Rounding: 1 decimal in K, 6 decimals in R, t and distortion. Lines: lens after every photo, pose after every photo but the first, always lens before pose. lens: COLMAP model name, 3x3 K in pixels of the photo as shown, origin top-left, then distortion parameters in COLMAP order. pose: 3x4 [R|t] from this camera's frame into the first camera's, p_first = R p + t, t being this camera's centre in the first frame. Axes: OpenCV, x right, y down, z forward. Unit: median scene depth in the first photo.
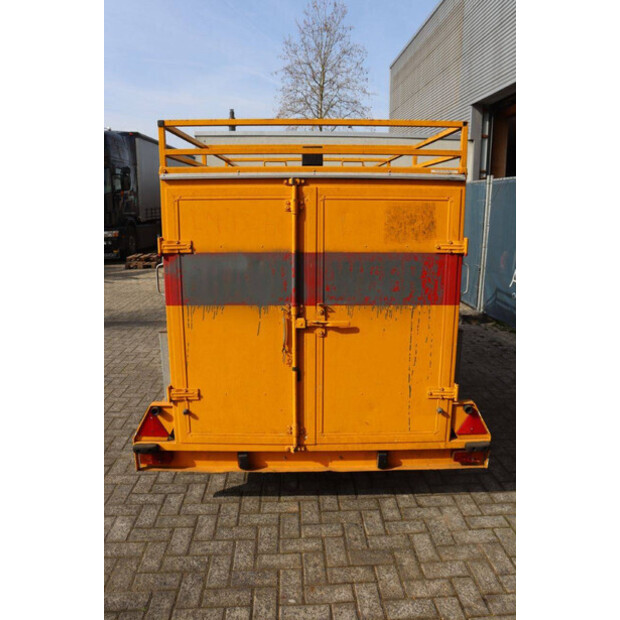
lens RADIAL K [[508.7, 0, 310.0], [0, 508.7, 310.0], [0, 0, 1]] dist [-0.175863, 0.153921]
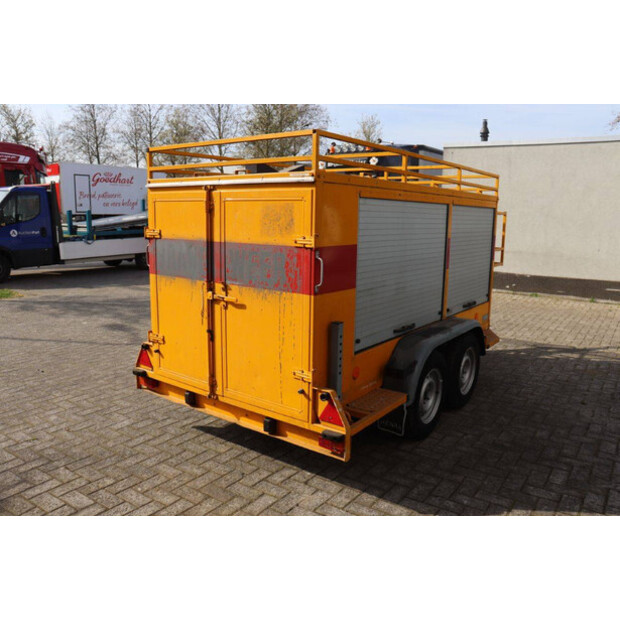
lens RADIAL K [[523.3, 0, 311.2], [0, 523.3, 300.4], [0, 0, 1]] dist [-0.188973, 0.183446]
pose [[0.796231, 0.115494, -0.593867, 0.942152], [-0.144622, 0.989486, -0.001468, 0.003021], [0.587453, 0.087055, 0.804562, 0.079348]]
